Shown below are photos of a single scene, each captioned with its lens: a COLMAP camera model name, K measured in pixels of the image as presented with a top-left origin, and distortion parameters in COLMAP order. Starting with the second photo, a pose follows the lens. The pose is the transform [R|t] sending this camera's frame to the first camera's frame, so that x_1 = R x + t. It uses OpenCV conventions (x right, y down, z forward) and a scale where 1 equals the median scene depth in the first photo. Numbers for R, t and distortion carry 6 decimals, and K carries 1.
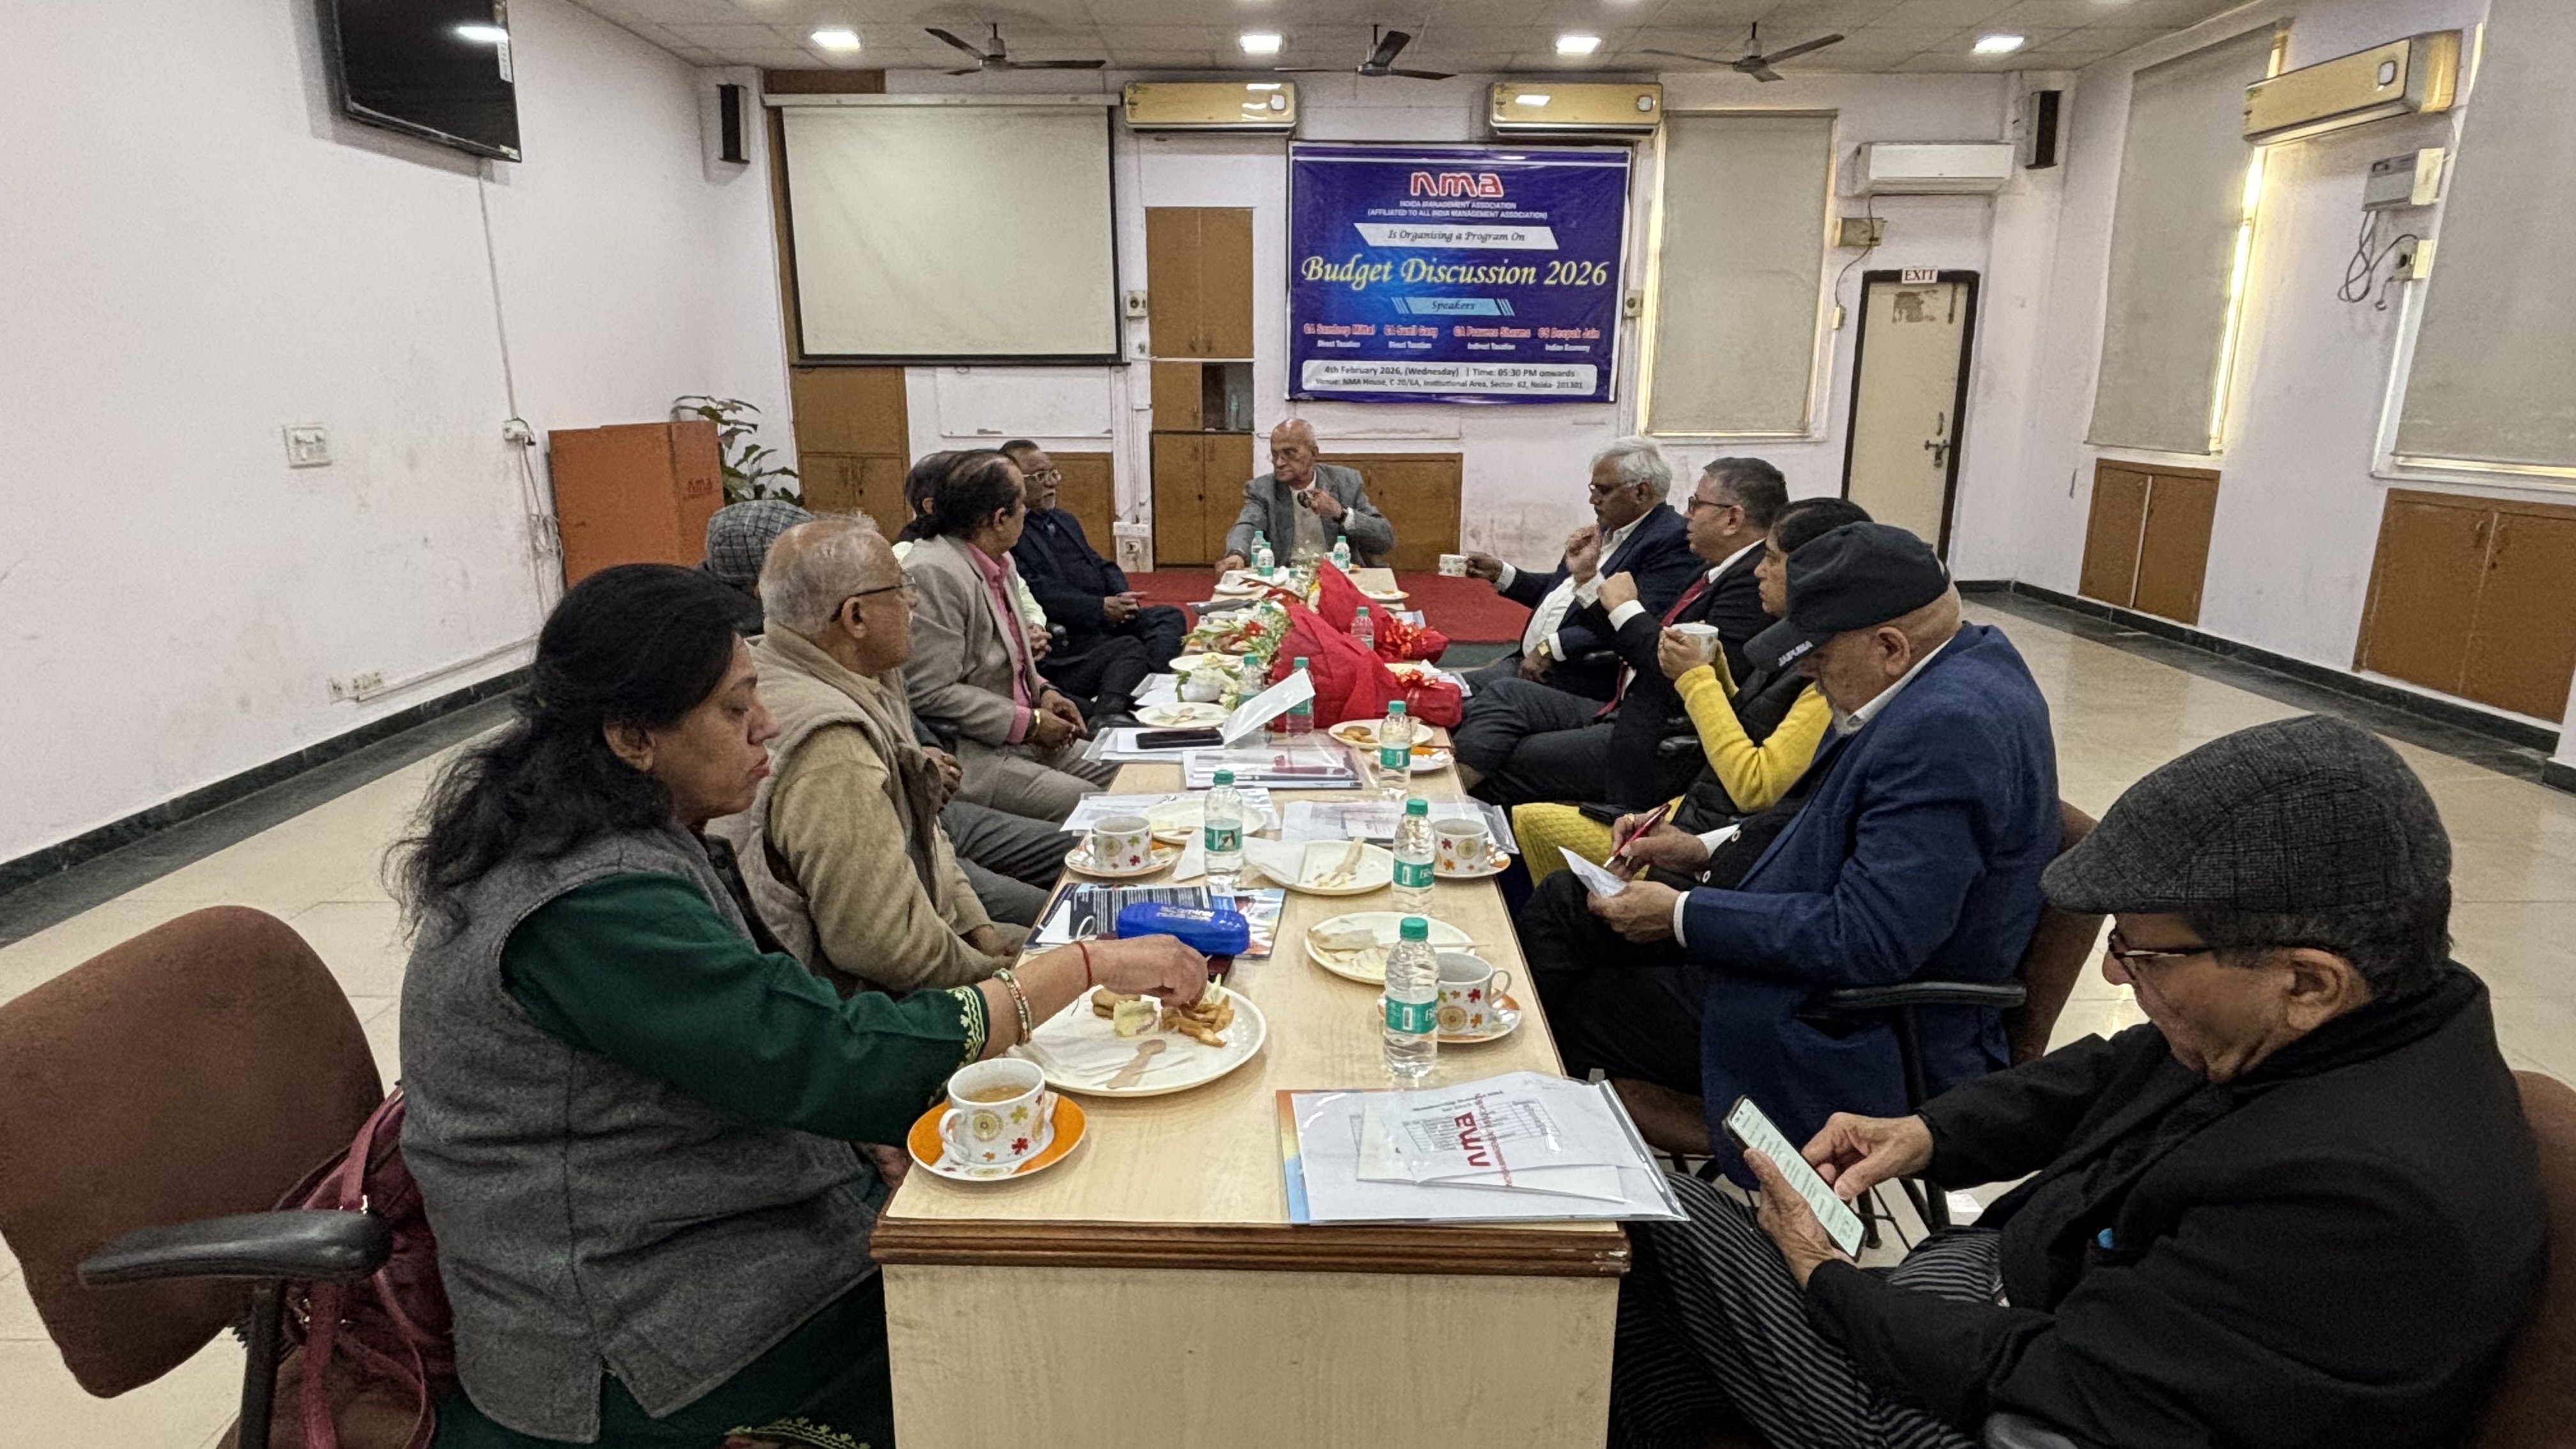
lens RADIAL K [[1368.0, 0, 1279.7], [0, 1368.0, 723.9], [0, 0, 1]] dist [0.038686, -0.038129]
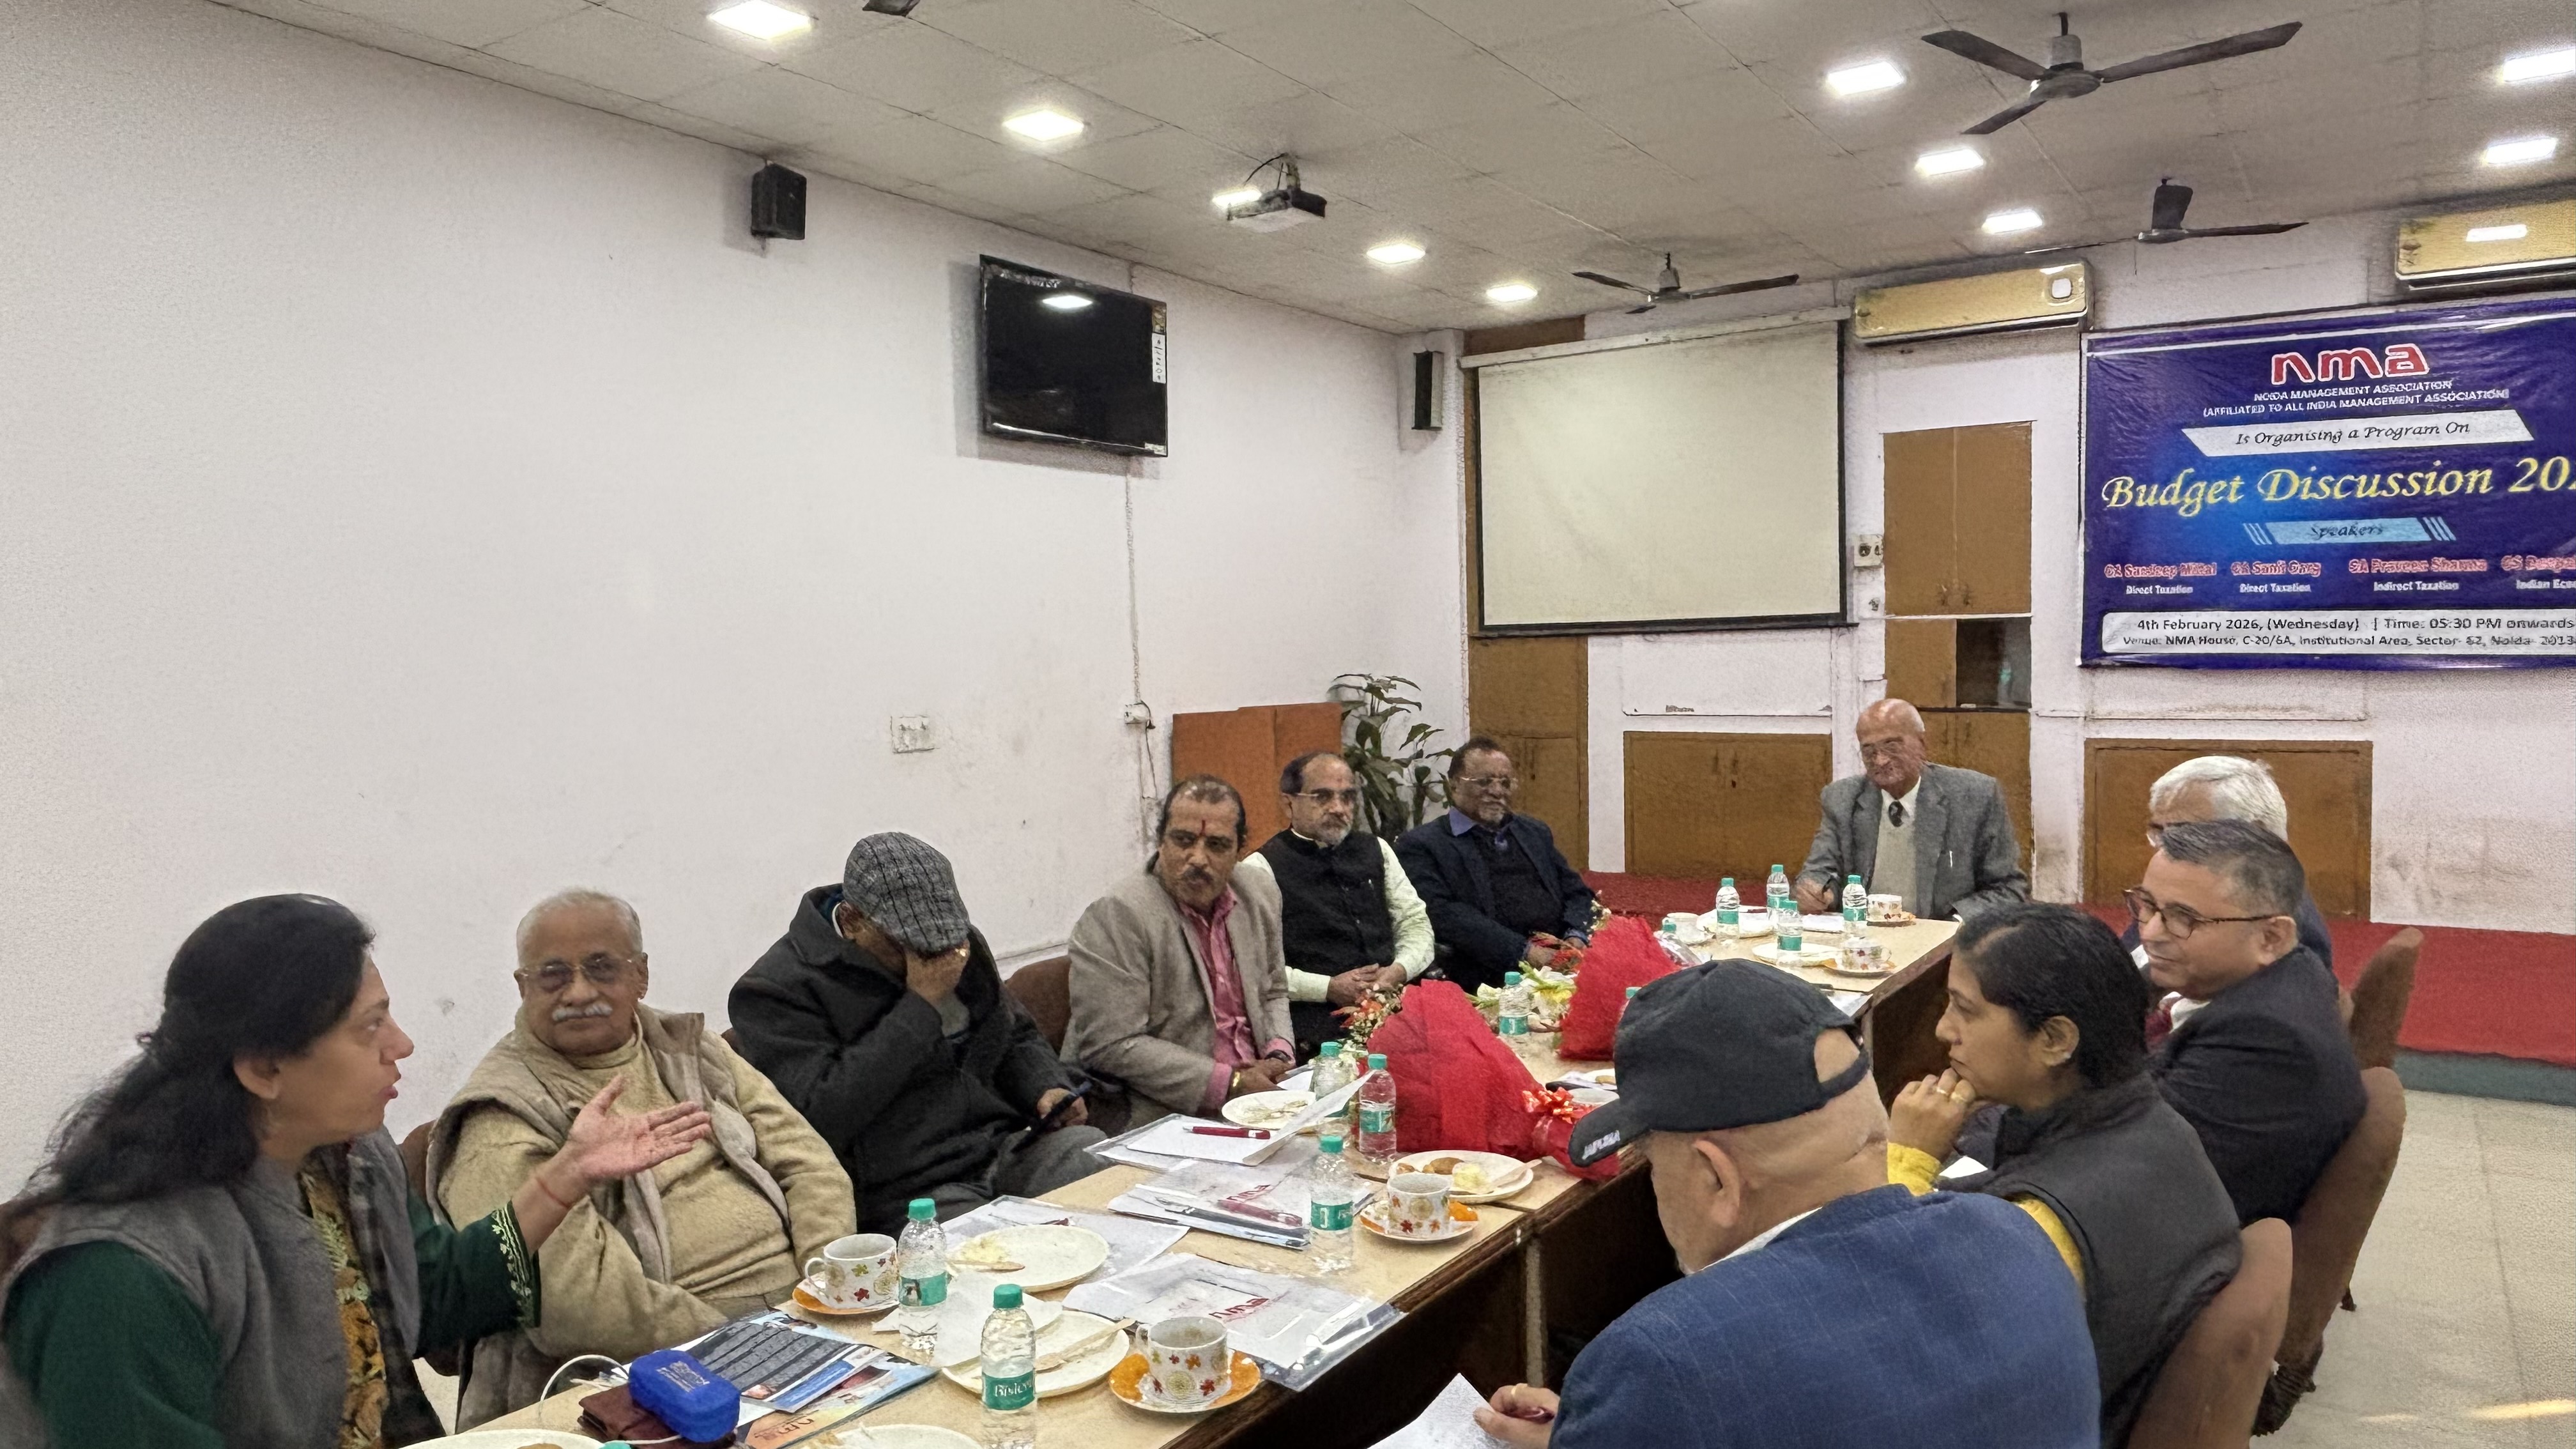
lens RADIAL K [[1662.5, 0, 1272.3], [0, 1662.5, 730.0], [0, 0, 1]] dist [0.002143, -0.004759]
pose [[0.835847, 0.010178, -0.548868, 0.135988], [-0.111051, 0.982291, -0.150901, -0.023226], [0.537612, 0.187083, 0.822176, 0.051413]]
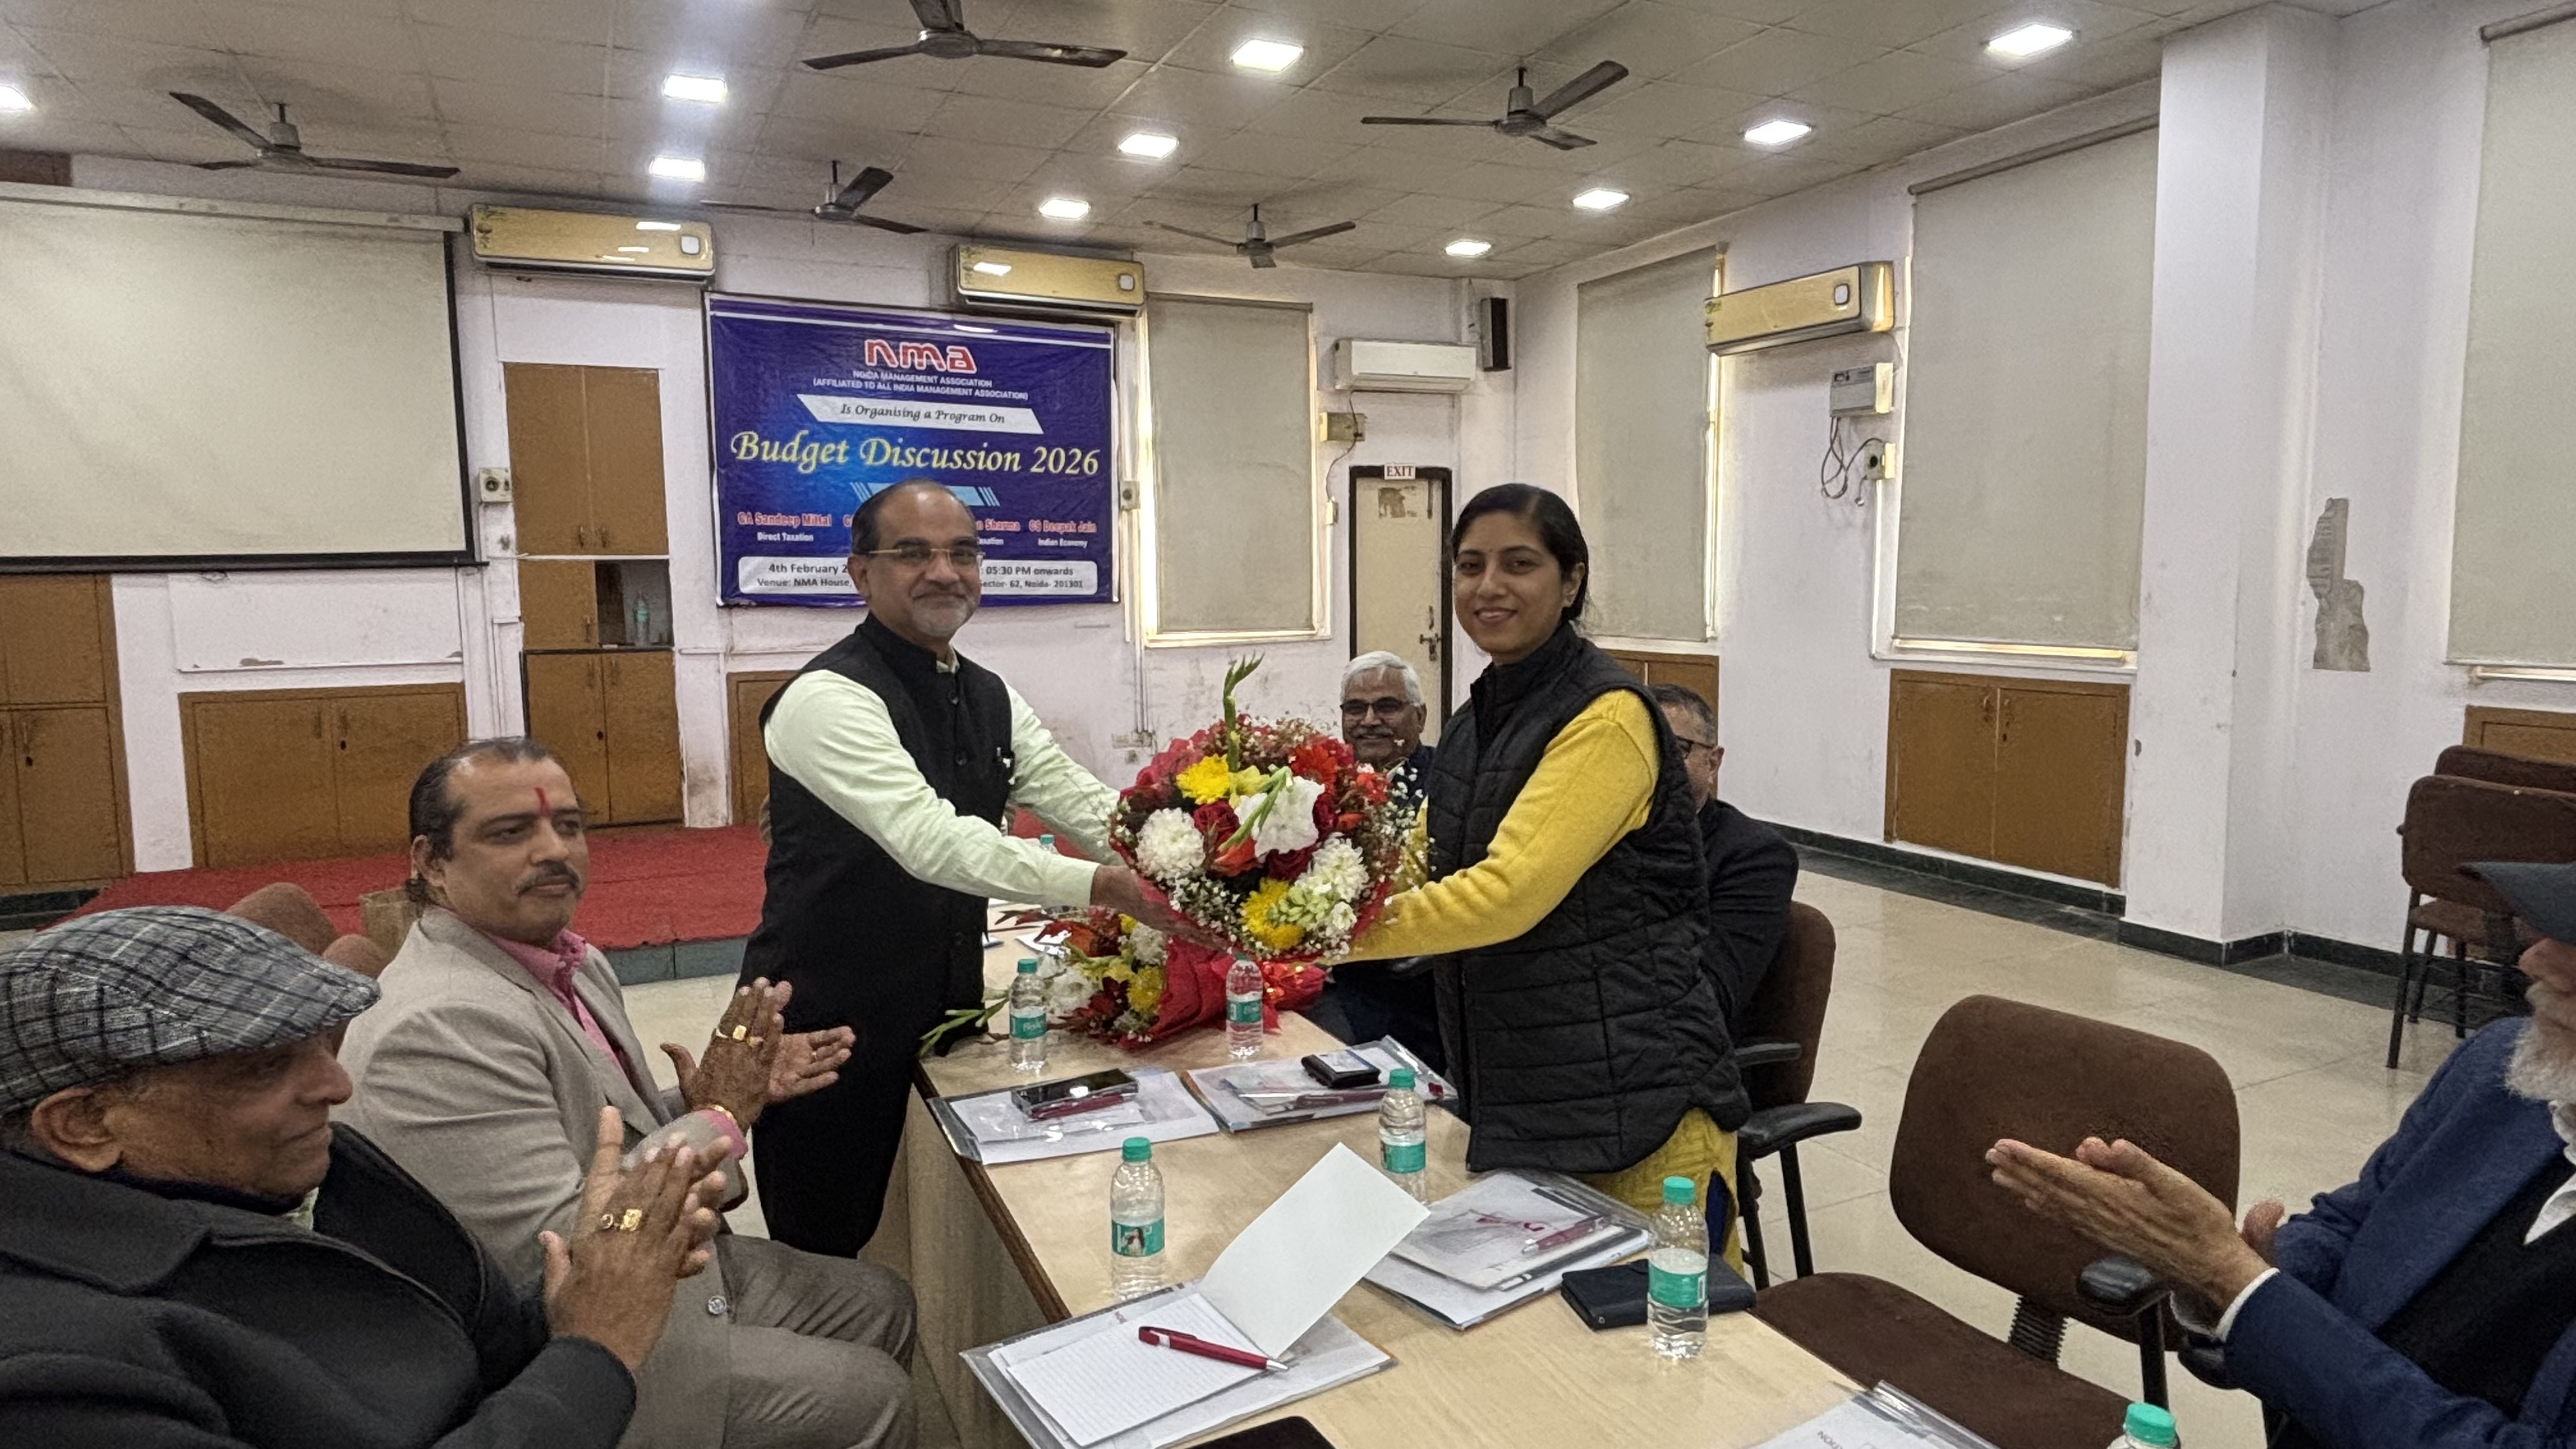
lens RADIAL K [[1447.6, 0, 1285.4], [0, 1447.6, 719.8], [0, 0, 1]] dist [0.094065, -0.167841]
pose [[0.897400, -0.057302, 0.437480, -0.076011], [0.119519, 0.986030, -0.116017, -0.038307], [-0.424721, 0.156401, 0.891712, 0.132628]]
